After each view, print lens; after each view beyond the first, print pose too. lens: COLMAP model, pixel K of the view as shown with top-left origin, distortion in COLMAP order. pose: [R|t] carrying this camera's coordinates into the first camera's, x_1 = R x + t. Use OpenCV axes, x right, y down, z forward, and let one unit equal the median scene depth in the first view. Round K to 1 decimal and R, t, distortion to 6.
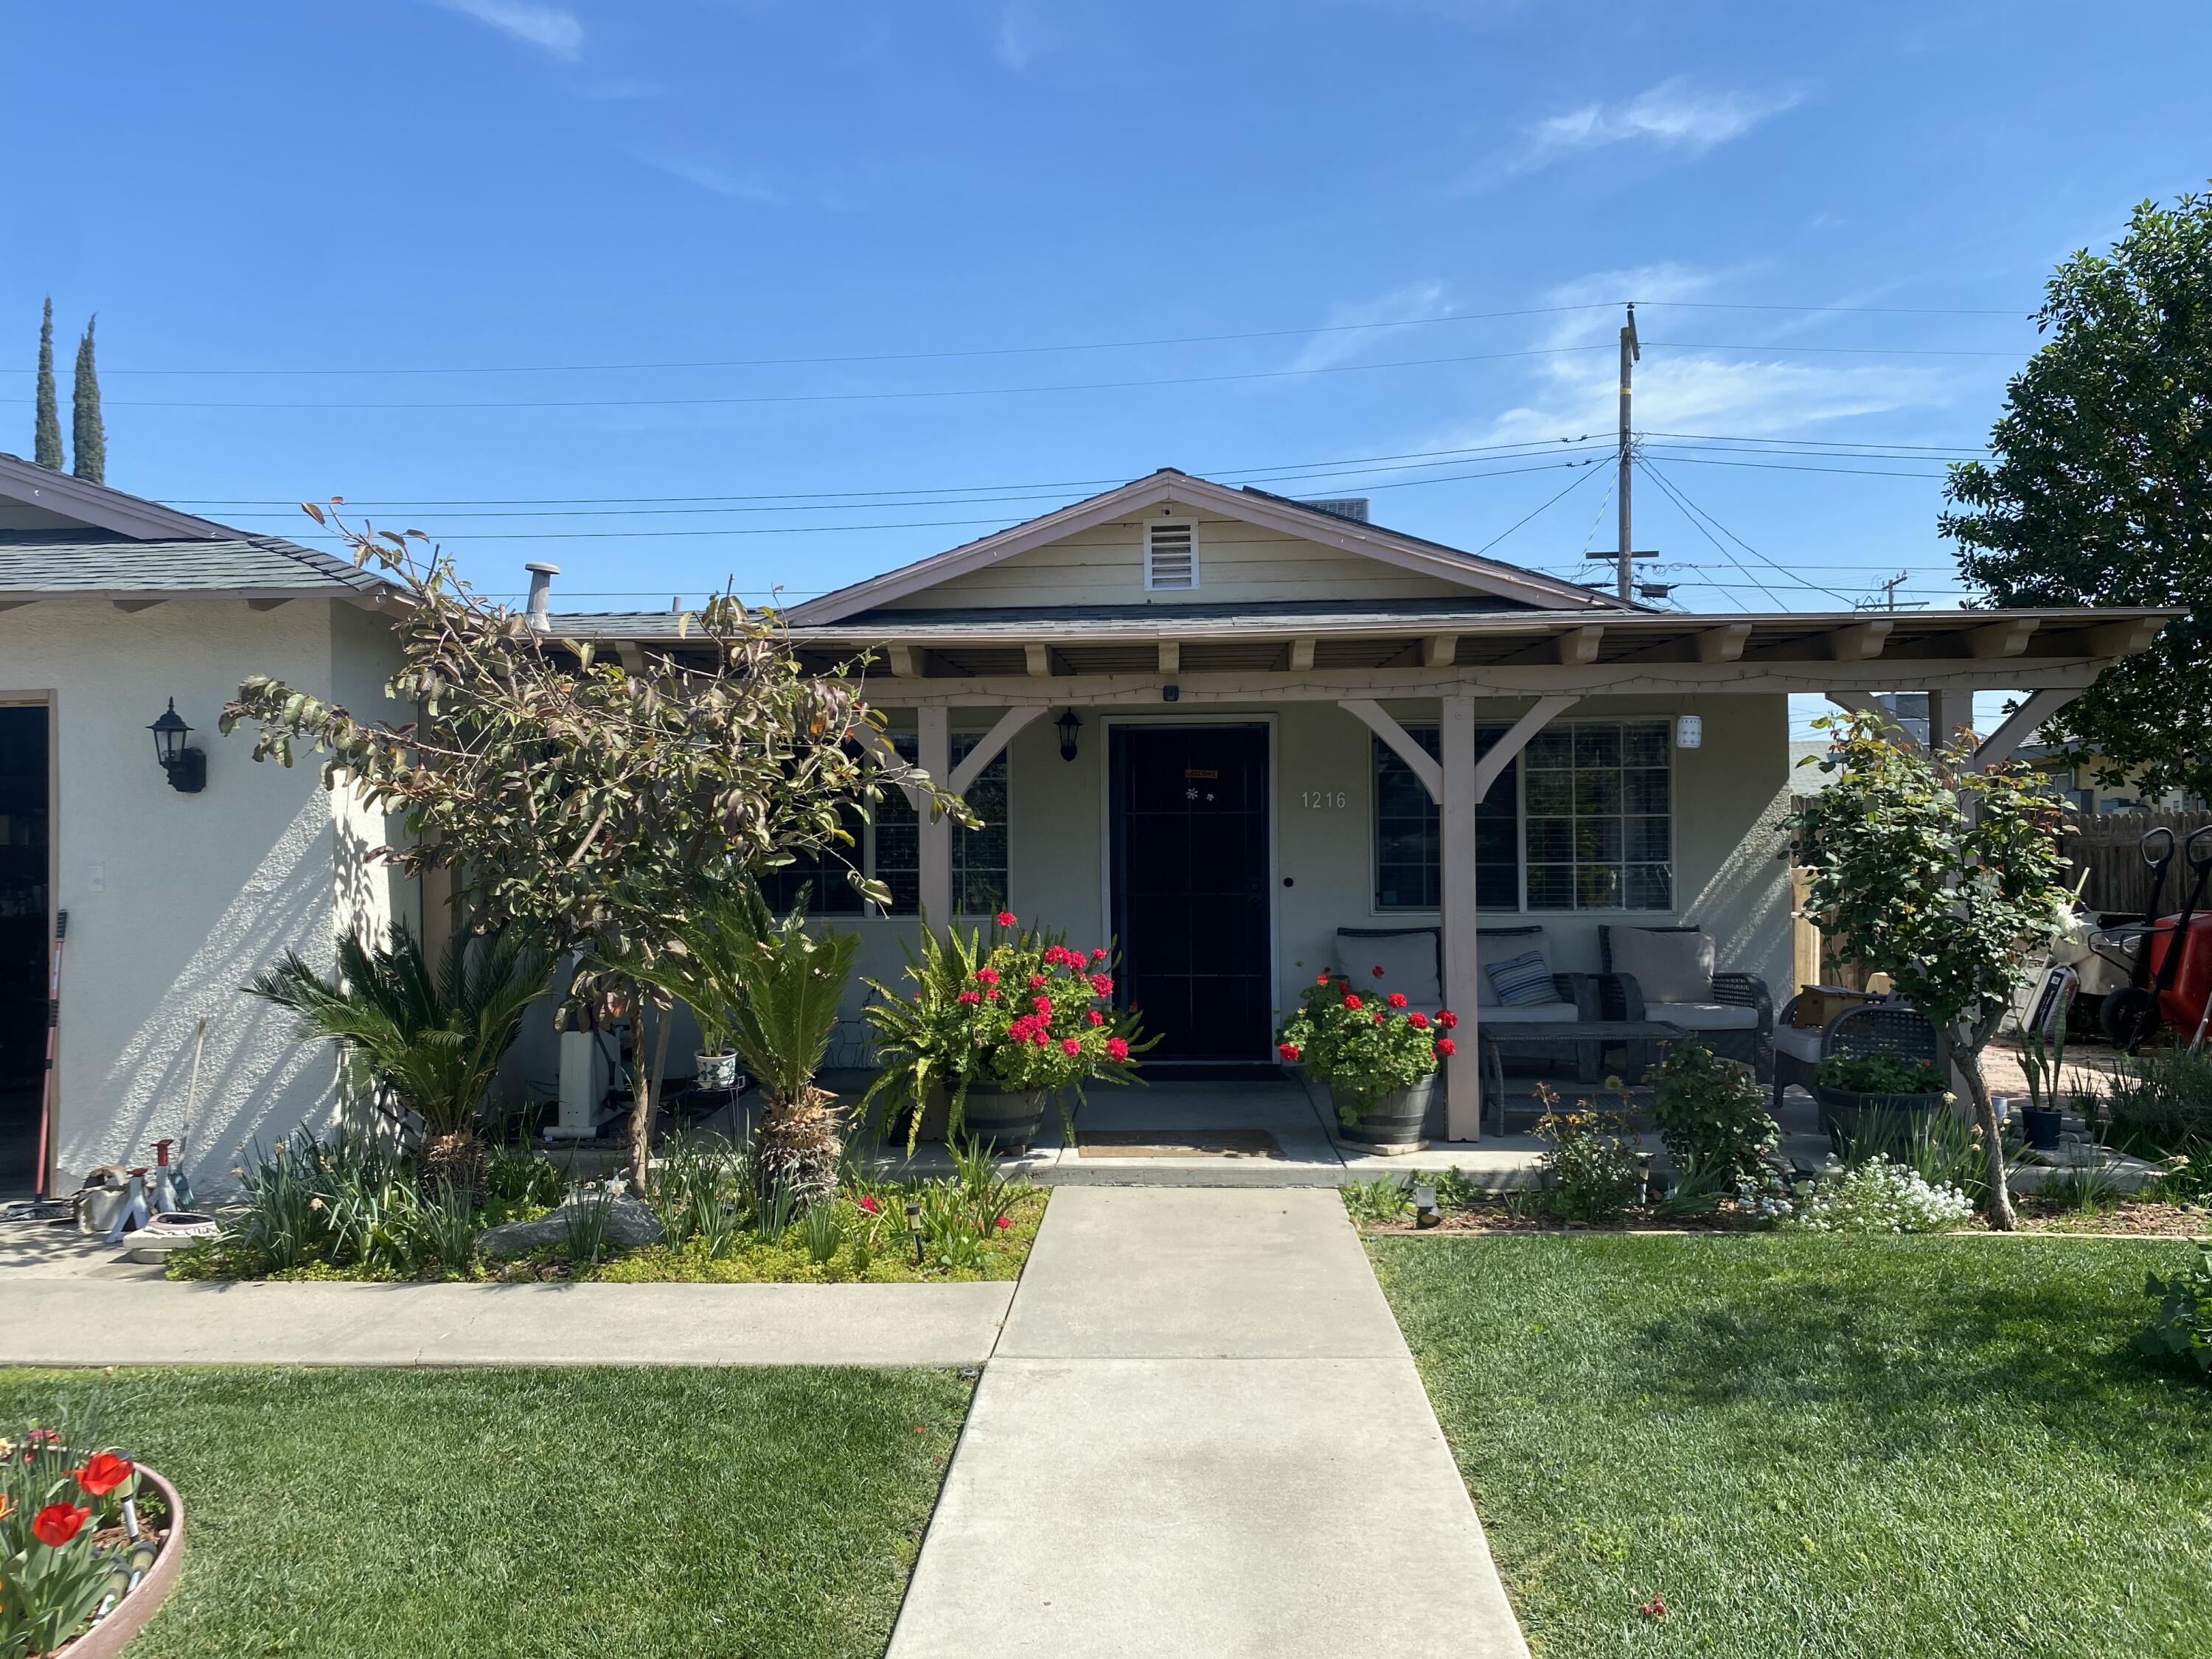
lens RADIAL K [[1701.3, 0, 1094.9], [0, 1701.3, 827.1], [0, 0, 1]] dist [0.129219, -0.291986]
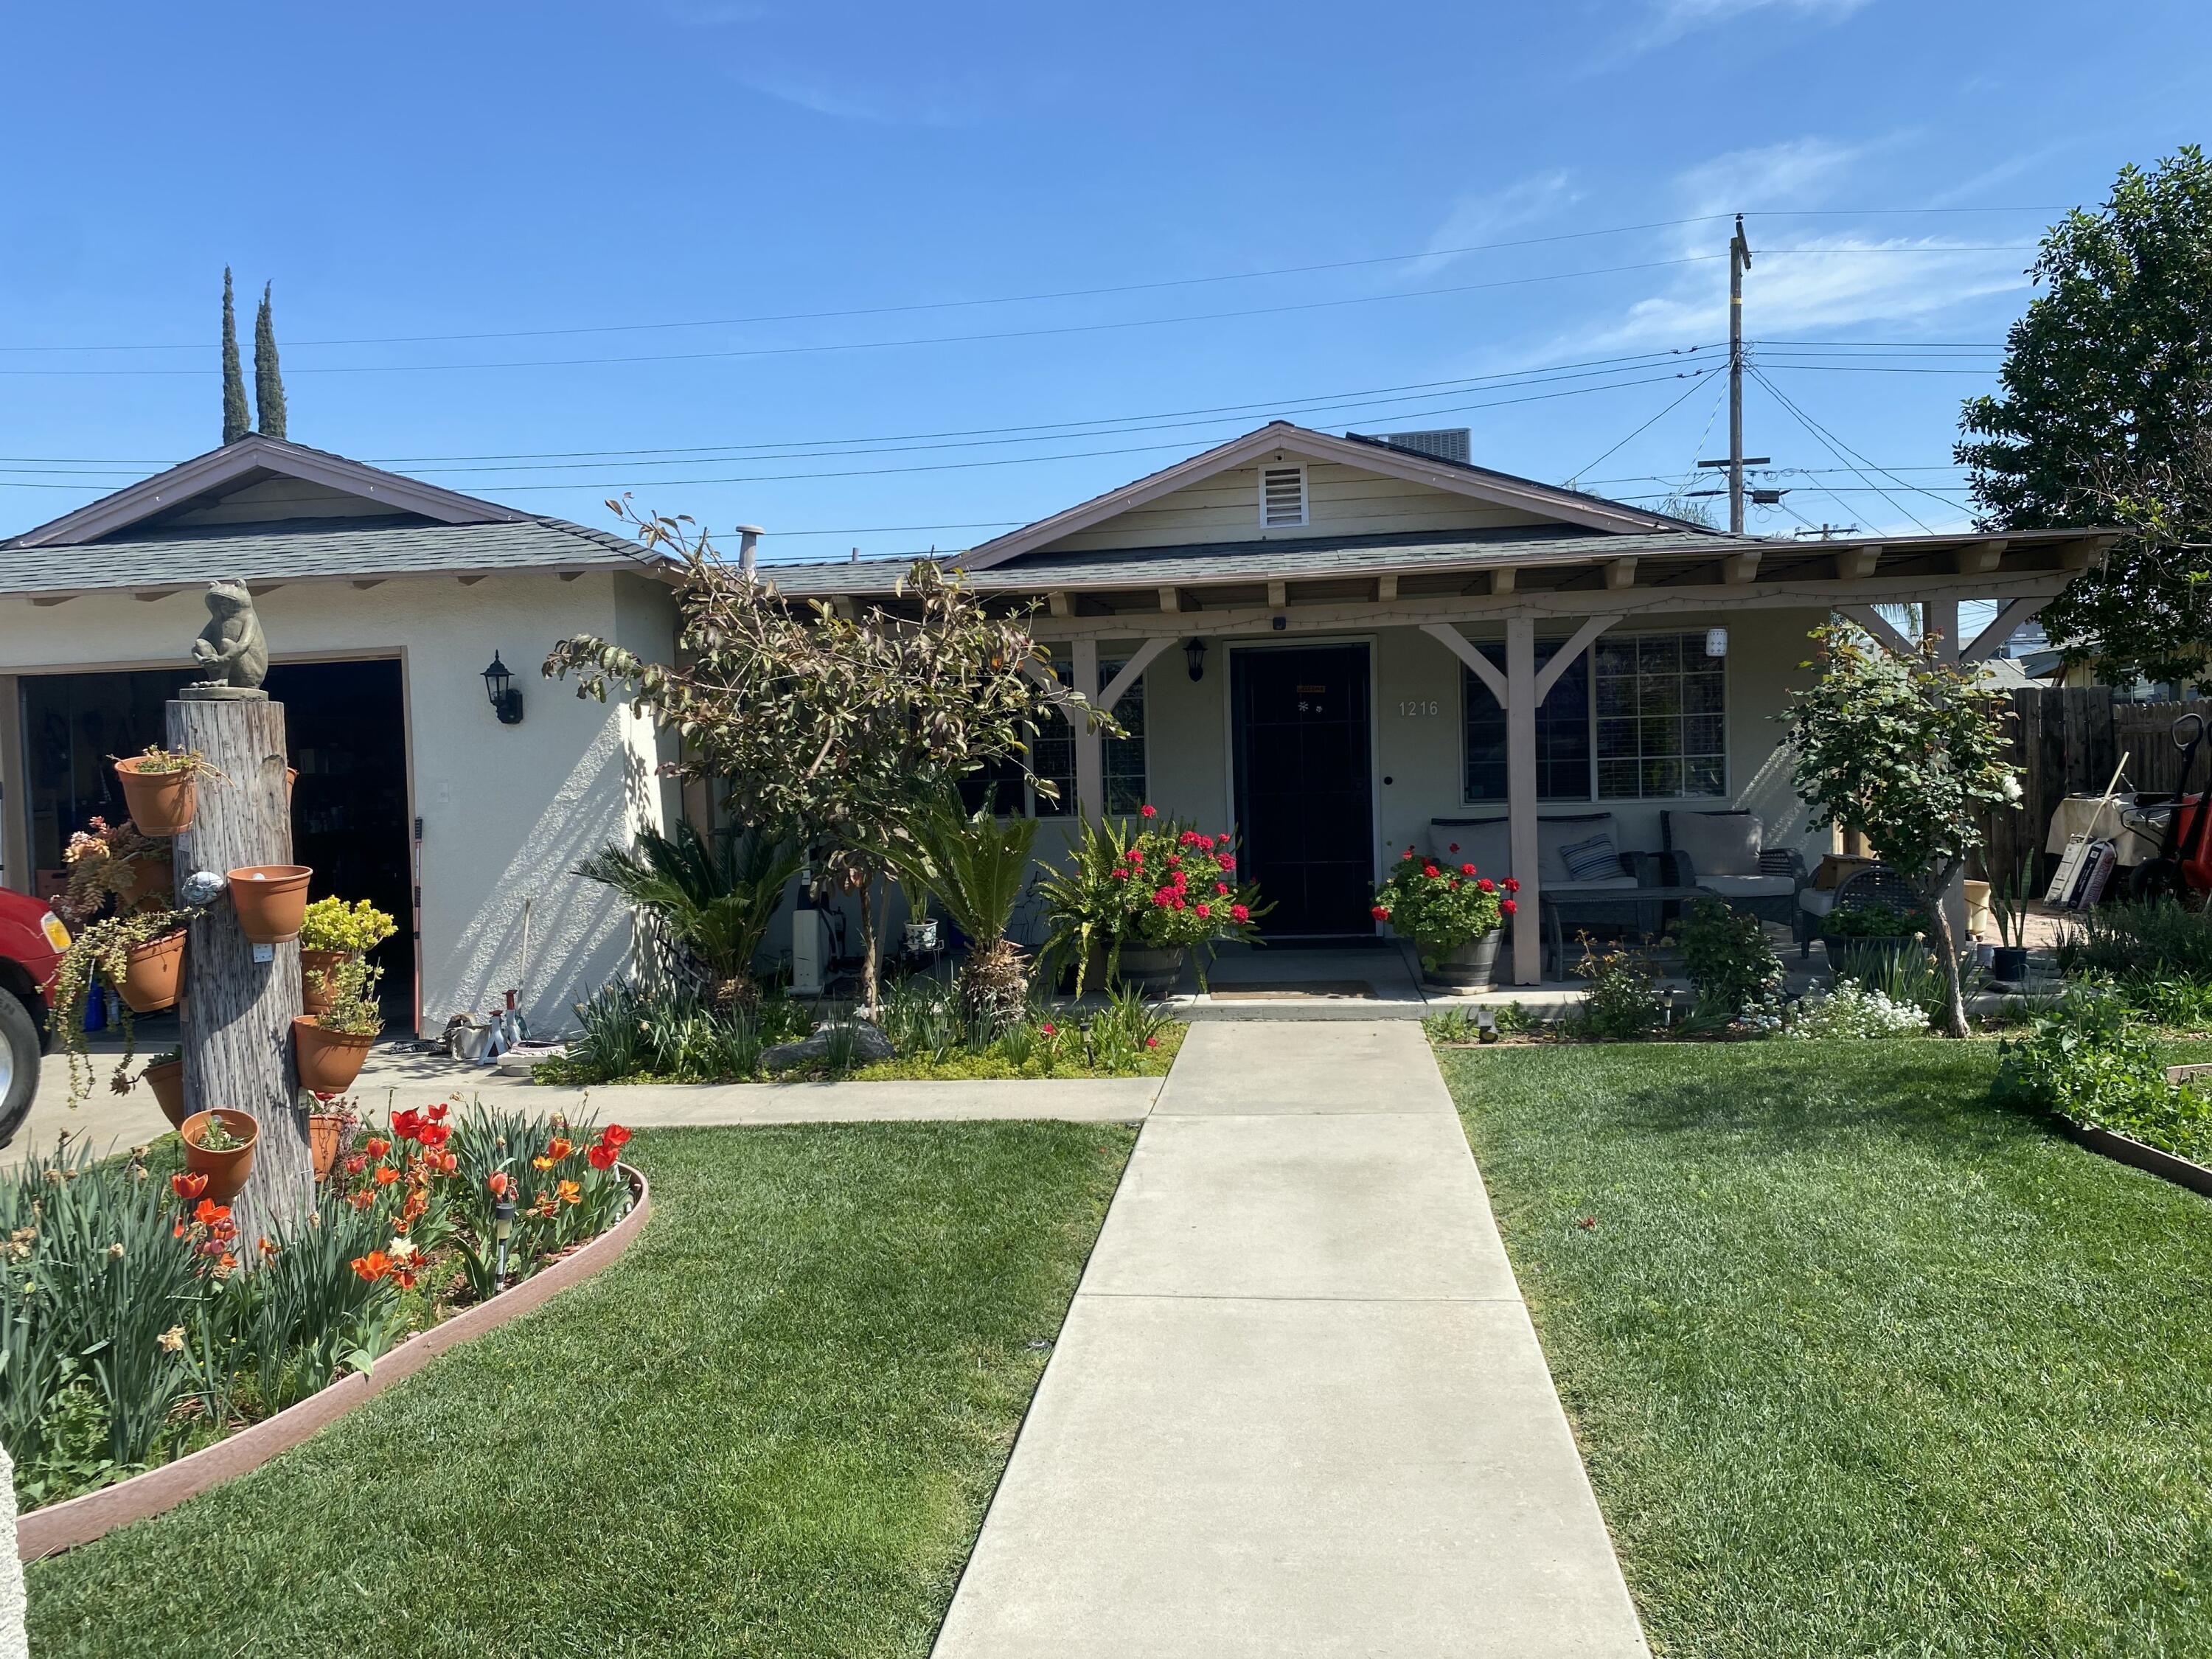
lens RADIAL K [[1701.3, 0, 1094.9], [0, 1701.3, 827.1], [0, 0, 1]] dist [0.129219, -0.291986]
pose [[0.996861, -0.020242, -0.076541, 0.004122], [0.023863, 0.998624, 0.046691, 0.007029], [0.075491, -0.048371, 0.995973, -0.245493]]
